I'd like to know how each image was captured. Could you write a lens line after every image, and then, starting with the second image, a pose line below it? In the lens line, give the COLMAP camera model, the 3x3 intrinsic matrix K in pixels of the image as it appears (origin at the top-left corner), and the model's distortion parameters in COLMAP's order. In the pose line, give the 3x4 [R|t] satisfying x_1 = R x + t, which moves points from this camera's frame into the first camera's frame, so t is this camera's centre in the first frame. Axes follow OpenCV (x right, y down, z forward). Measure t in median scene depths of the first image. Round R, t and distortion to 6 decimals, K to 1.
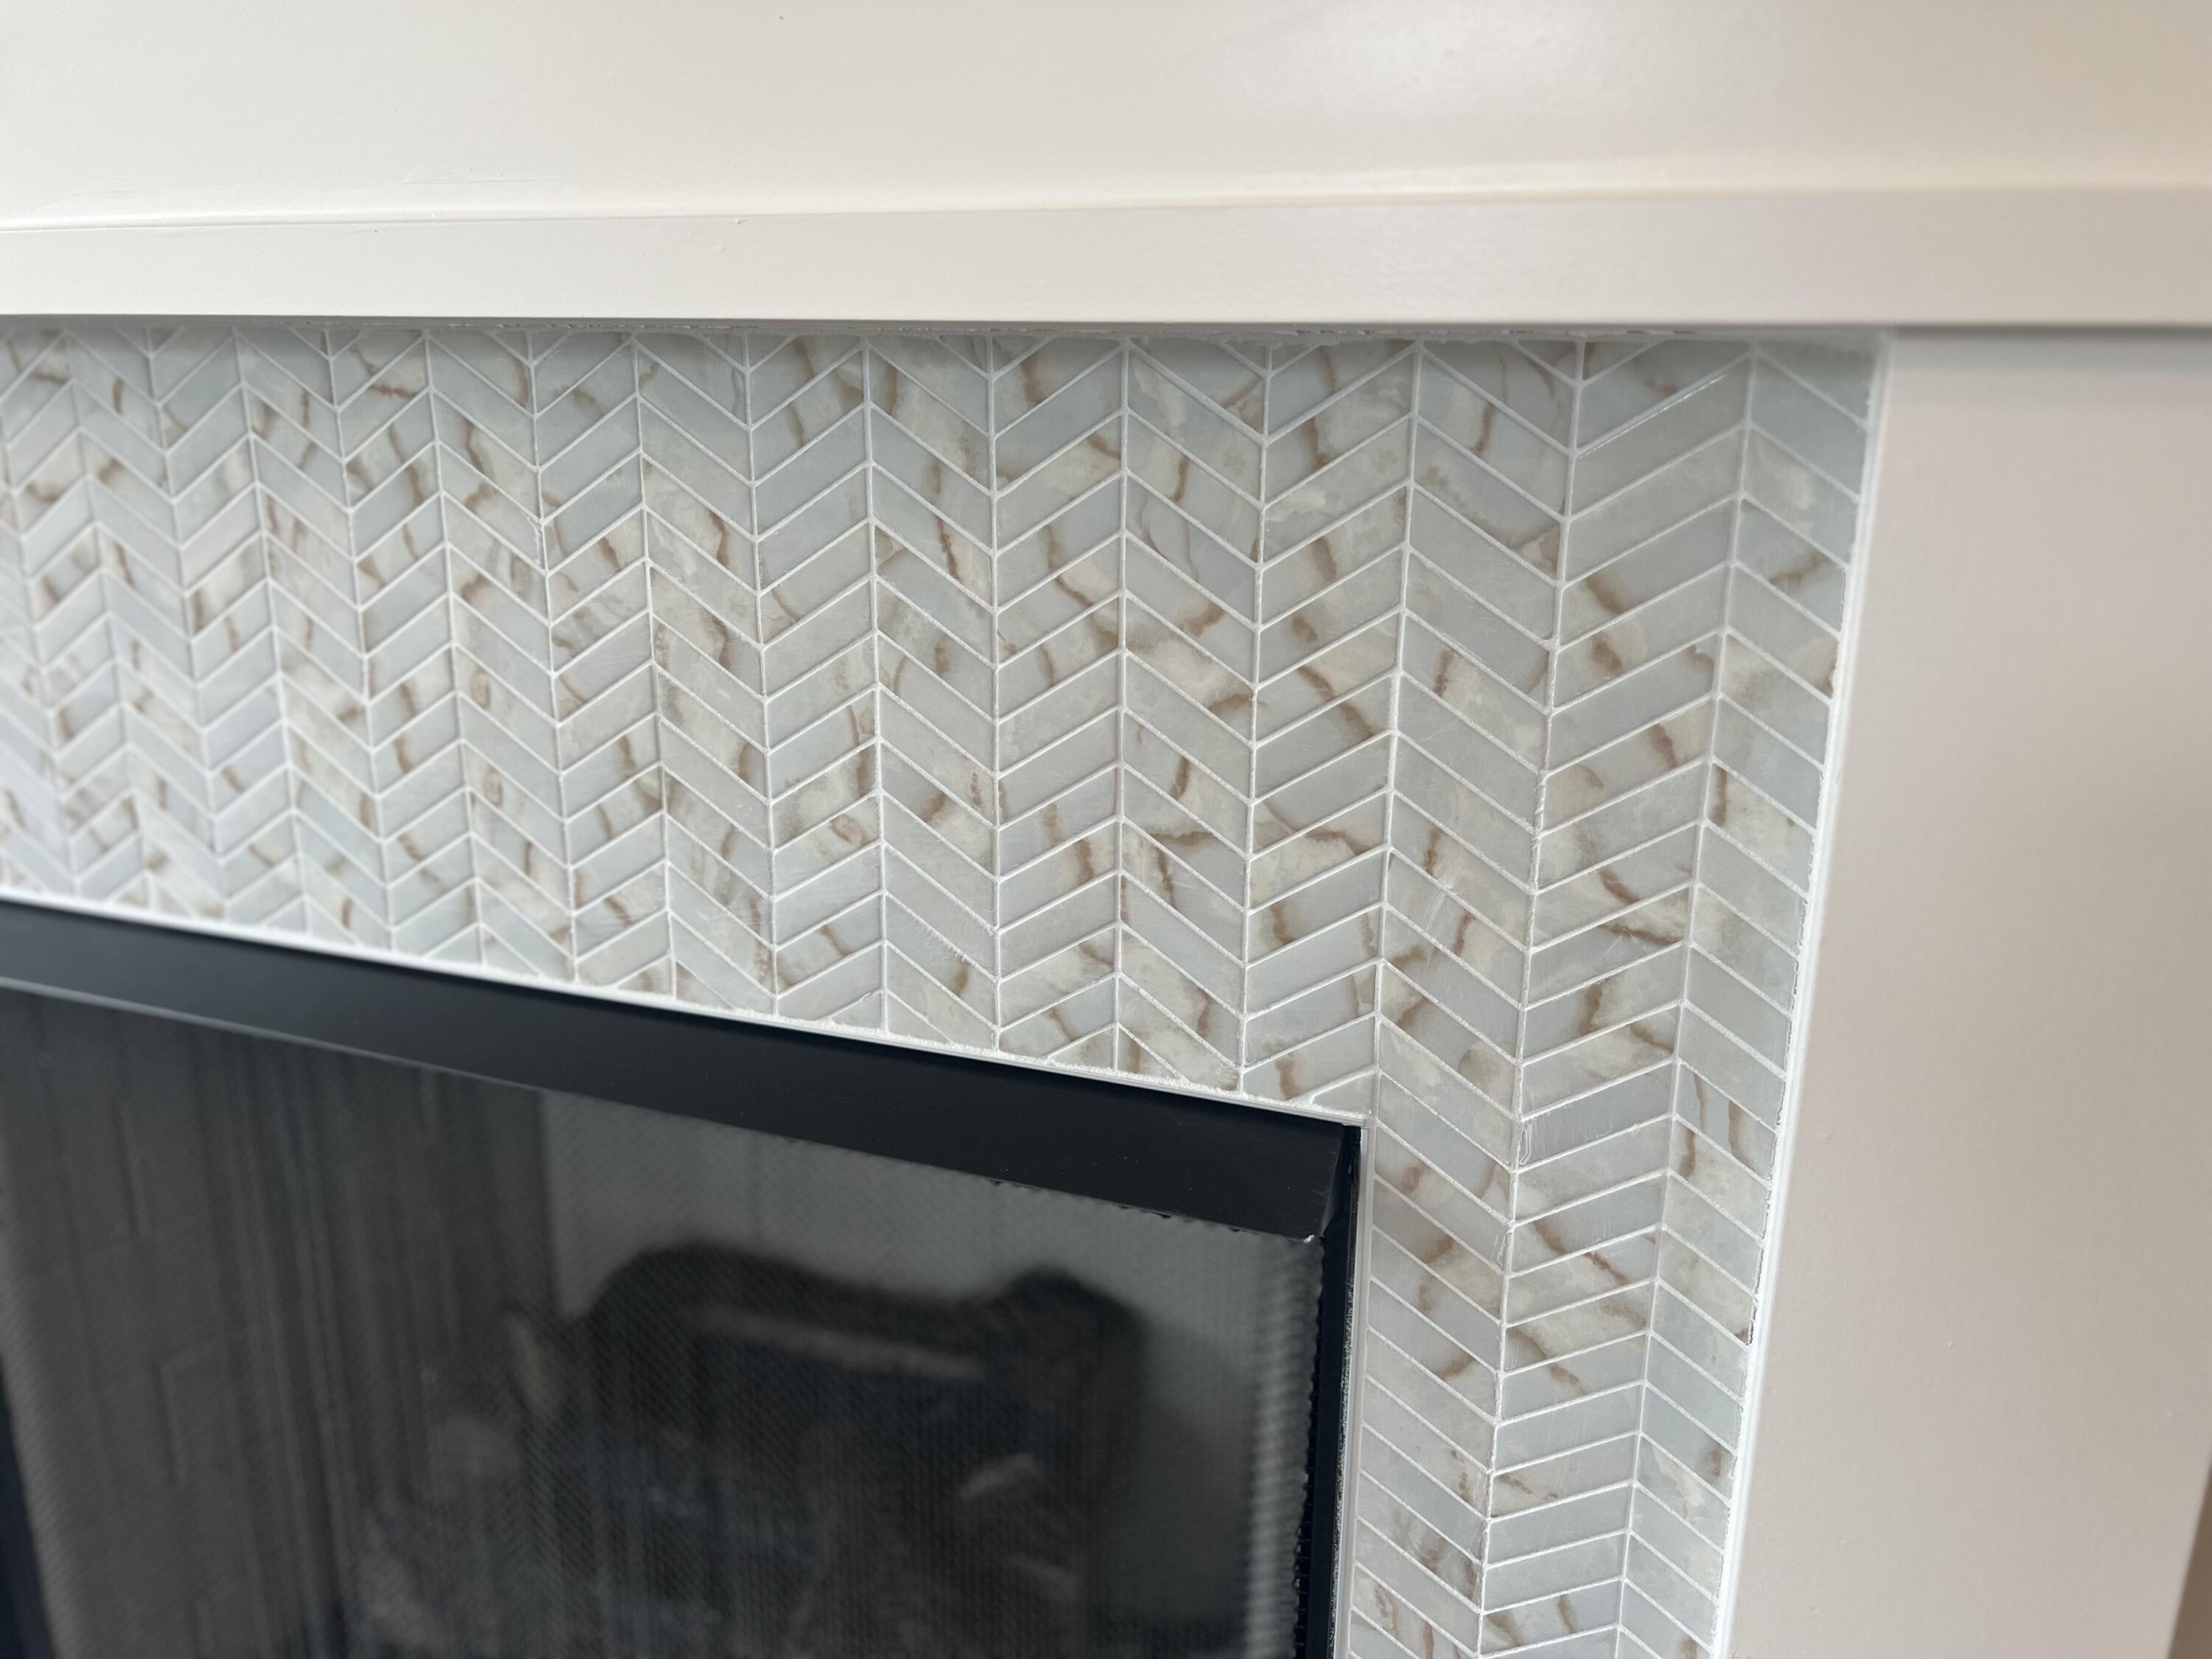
lens RADIAL K [[1663.1, 0, 1104.8], [0, 1663.1, 831.2], [0, 0, 1]] dist [0.027330, -0.021039]
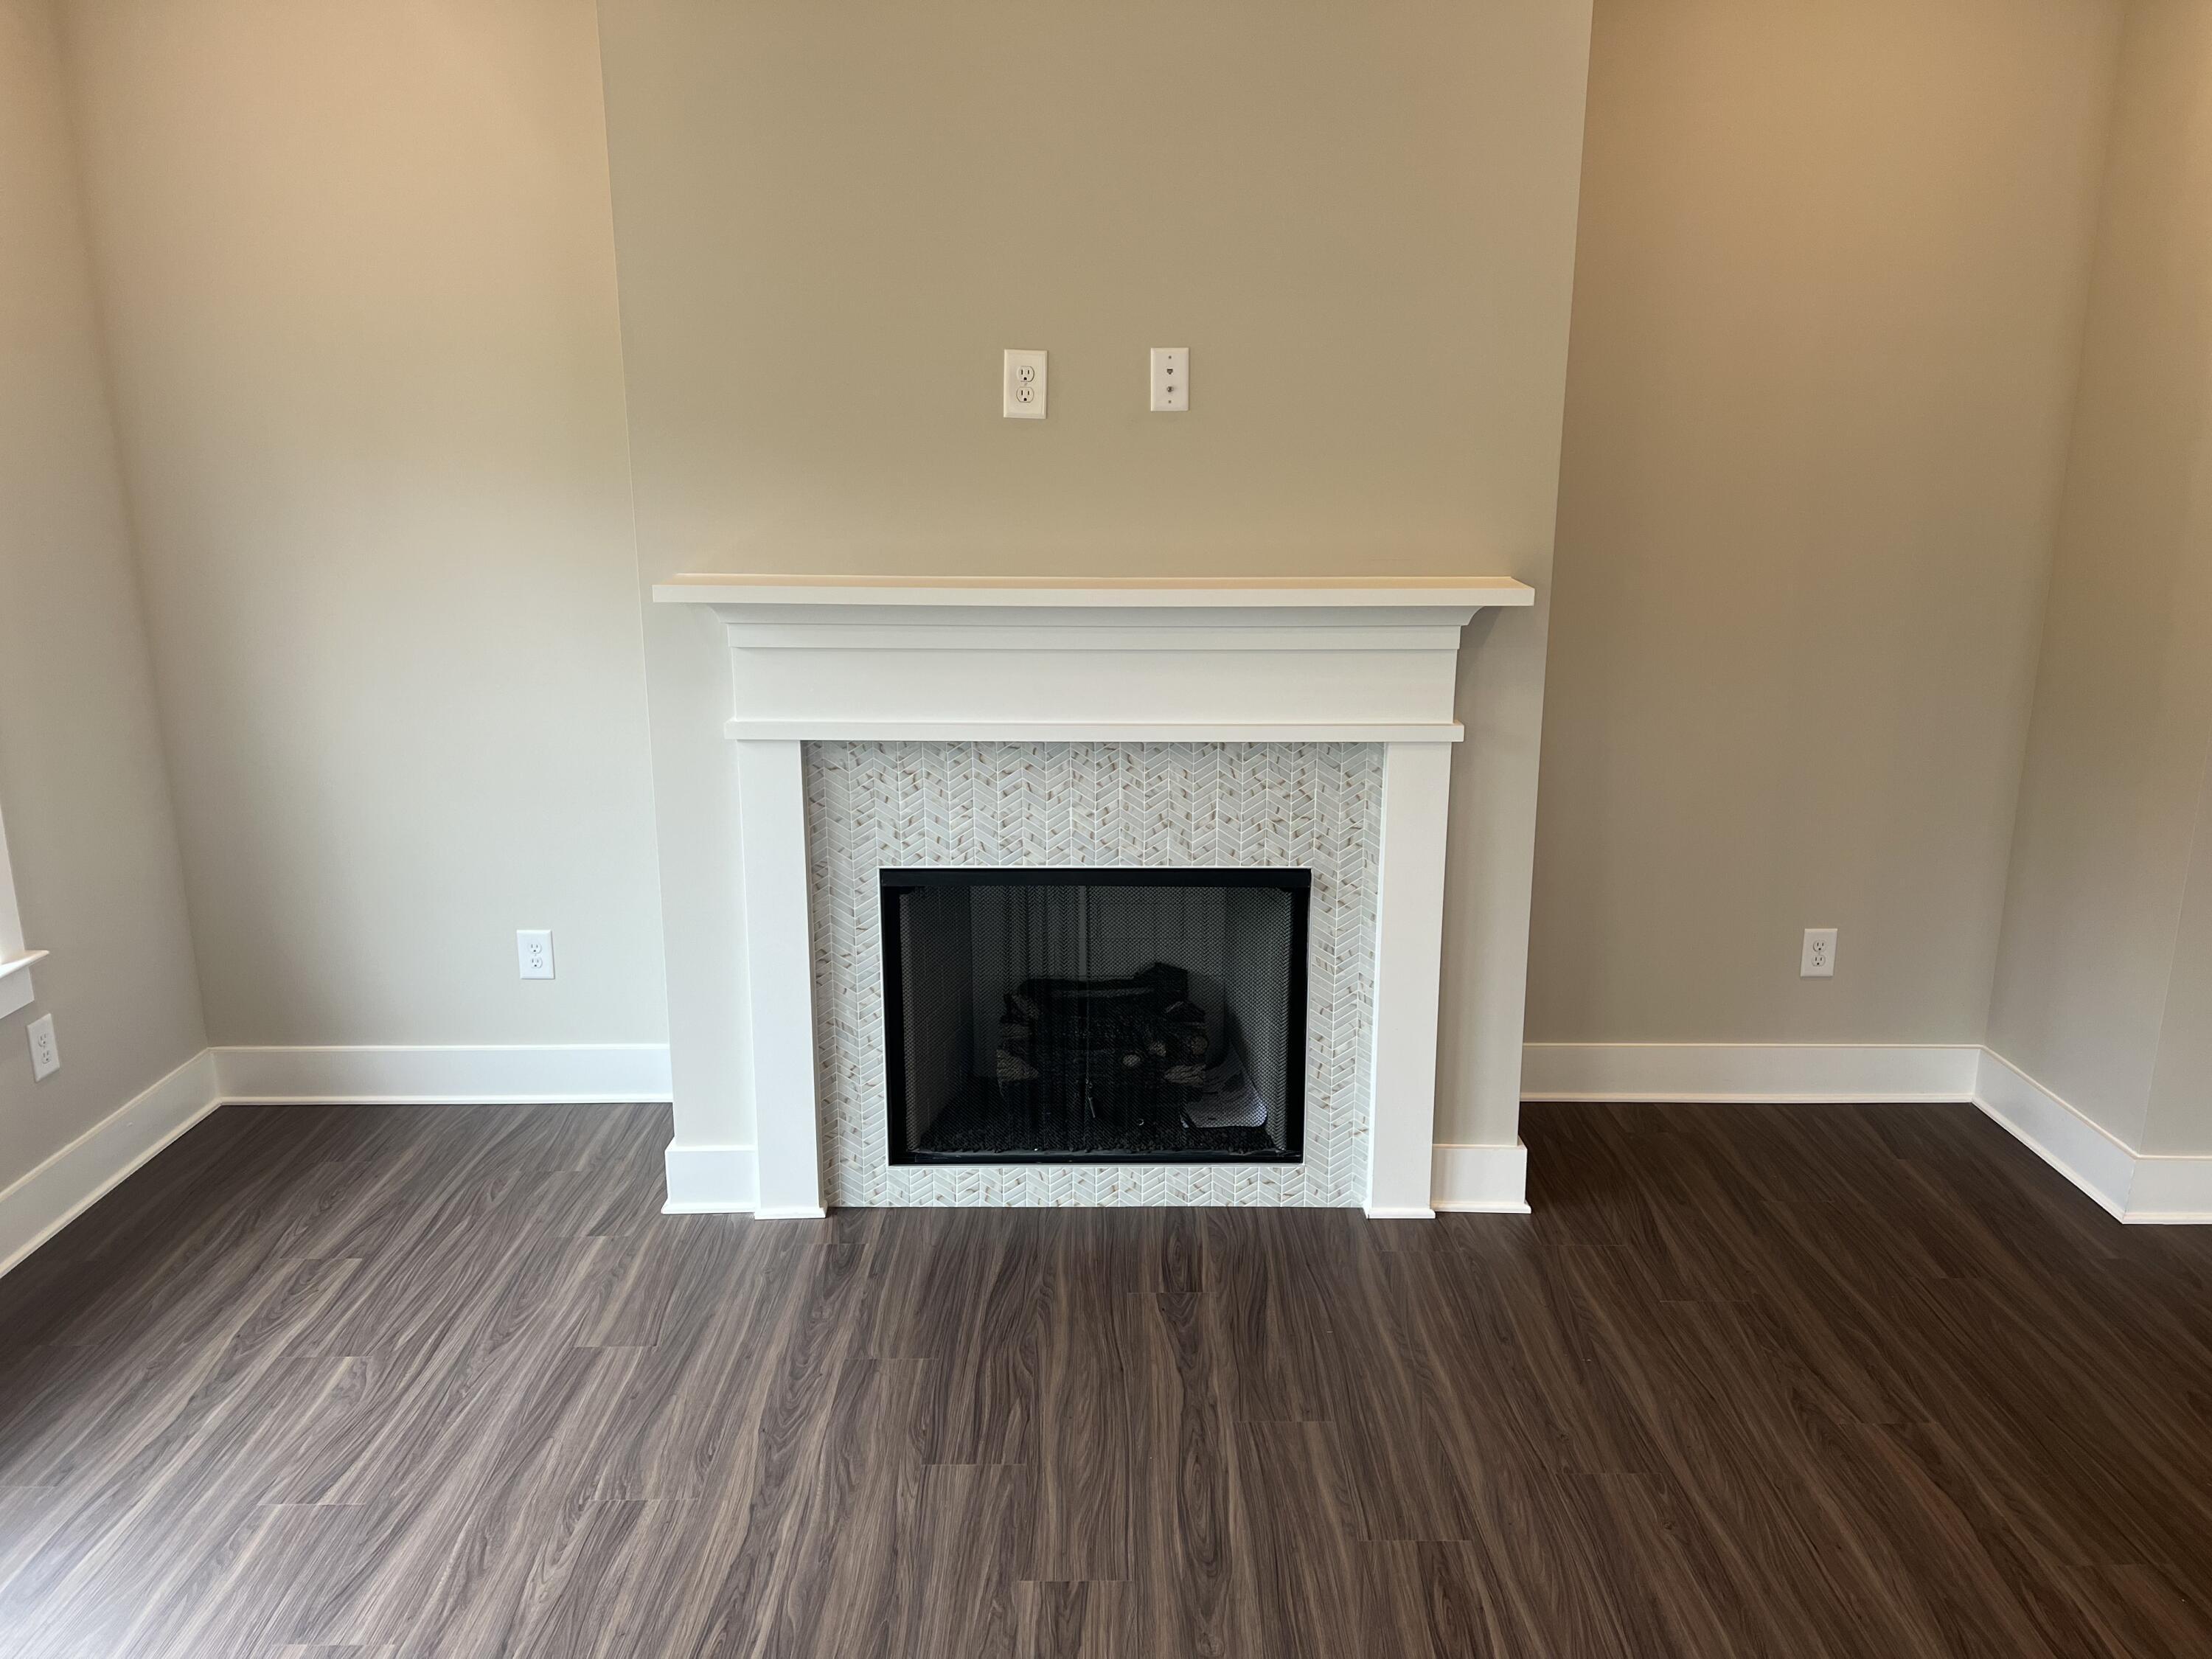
lens RADIAL K [[1663.1, 0, 1105.8], [0, 1663.1, 832.4], [0, 0, 1]] dist [0.027330, -0.021039]
pose [[0.929574, -0.105814, 0.353122, -2.279453], [0.107023, 0.994125, 0.016161, -0.101440], [-0.352758, 0.022769, 0.935438, -3.717157]]
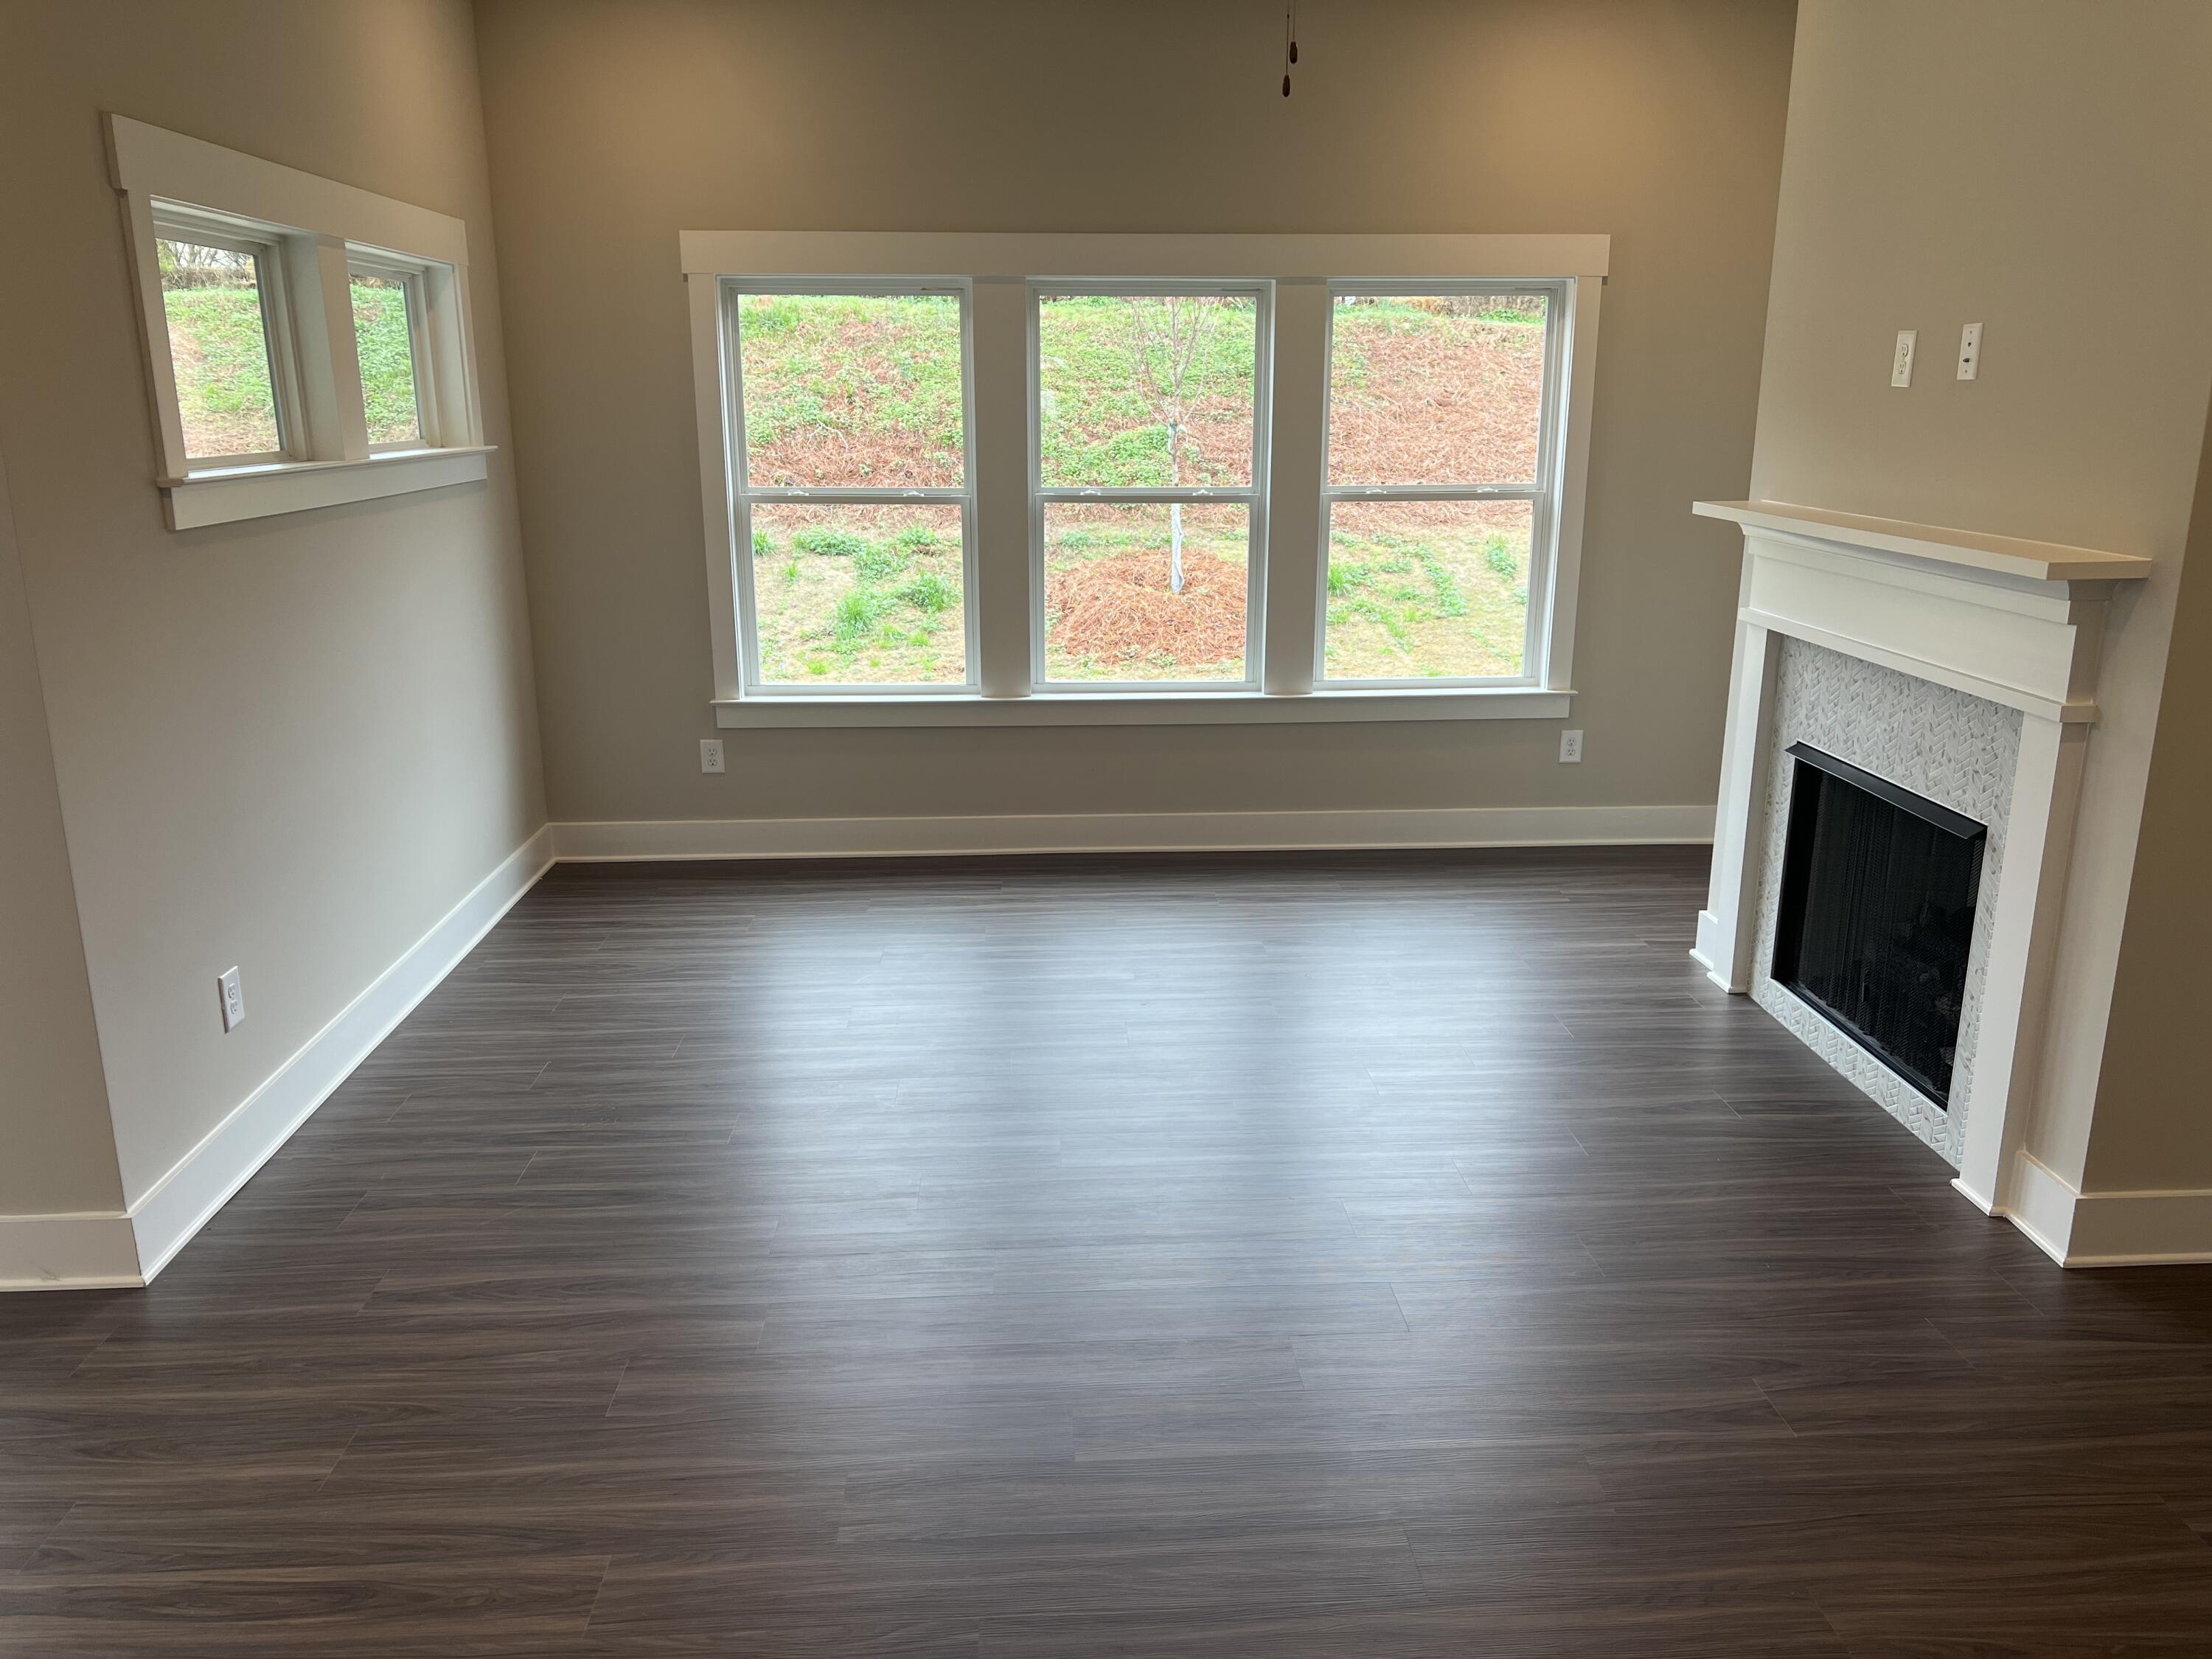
lens RADIAL K [[1663.1, 0, 1103.4], [0, 1663.1, 834.0], [0, 0, 1]] dist [0.027330, -0.021039]
pose [[0.403392, 0.223534, -0.887303, 3.778076], [-0.236560, 0.962212, 0.134859, 0.135879], [0.883920, 0.155499, 0.441028, -3.961935]]
